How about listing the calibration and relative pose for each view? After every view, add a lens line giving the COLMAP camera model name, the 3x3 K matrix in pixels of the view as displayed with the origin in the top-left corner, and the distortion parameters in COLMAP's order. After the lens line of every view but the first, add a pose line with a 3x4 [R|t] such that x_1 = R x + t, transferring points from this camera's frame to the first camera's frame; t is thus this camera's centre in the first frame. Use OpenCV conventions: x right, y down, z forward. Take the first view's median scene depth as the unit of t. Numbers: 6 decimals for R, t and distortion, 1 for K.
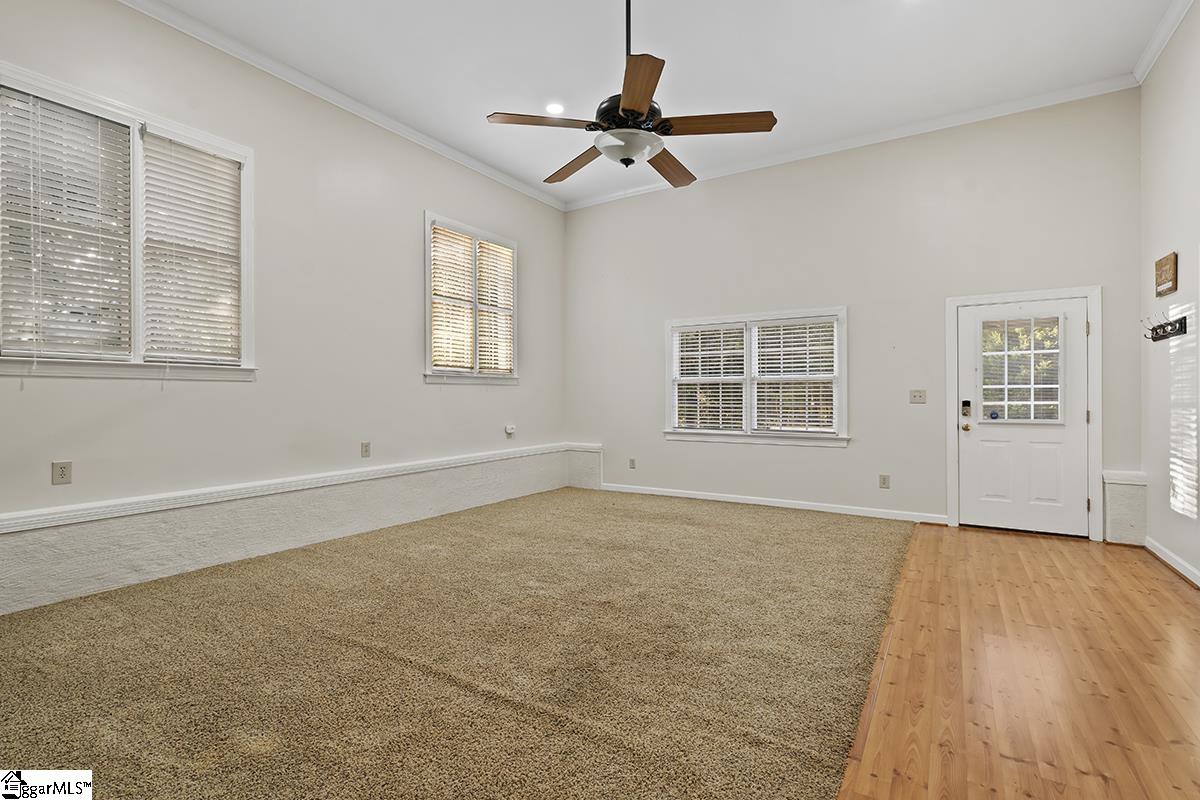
lens RADIAL K [[559.9, 0, 596.0], [0, 559.9, 399.1], [0, 0, 1]] dist [-0.002989, 0.000373]
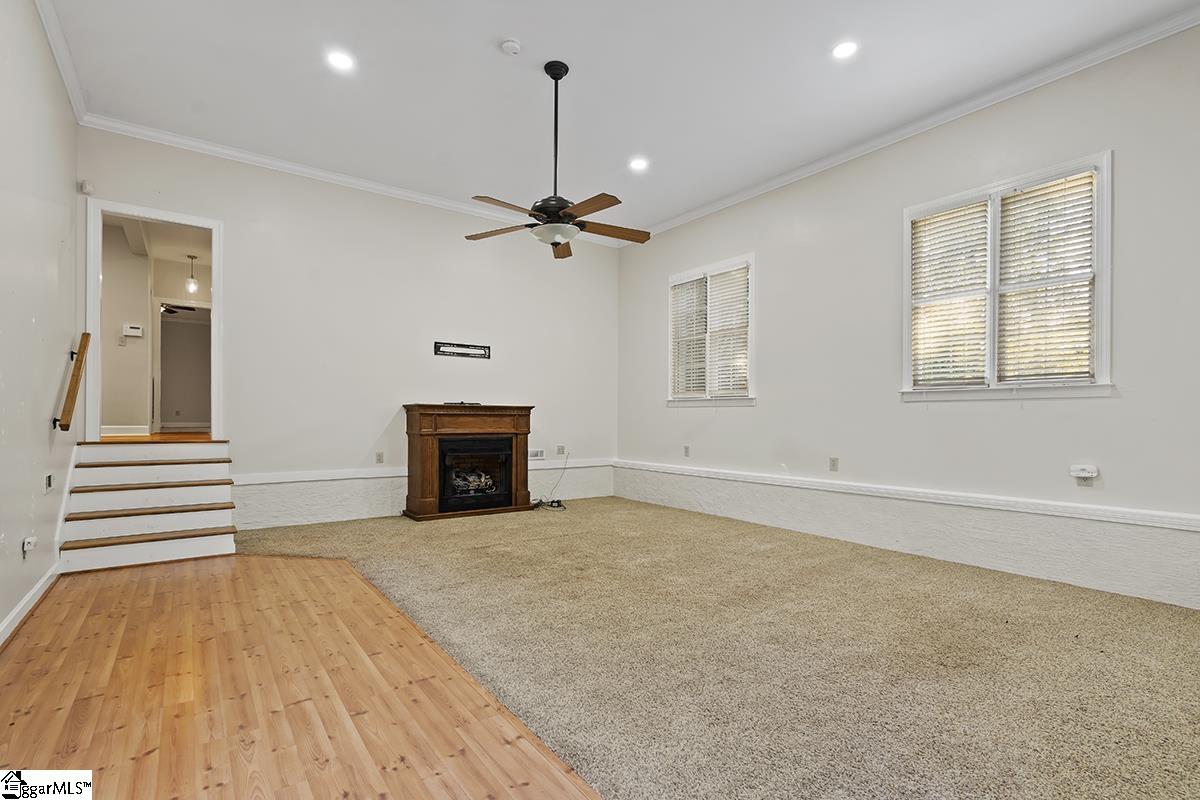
lens RADIAL K [[559.9, 0, 596.5], [0, 559.9, 407.7], [0, 0, 1]] dist [-0.002989, 0.000373]
pose [[-0.367323, -0.019378, -0.929891, 1.204986], [-0.010207, 0.999807, -0.016803, 0.003305], [0.930037, 0.003319, -0.367450, 1.469103]]
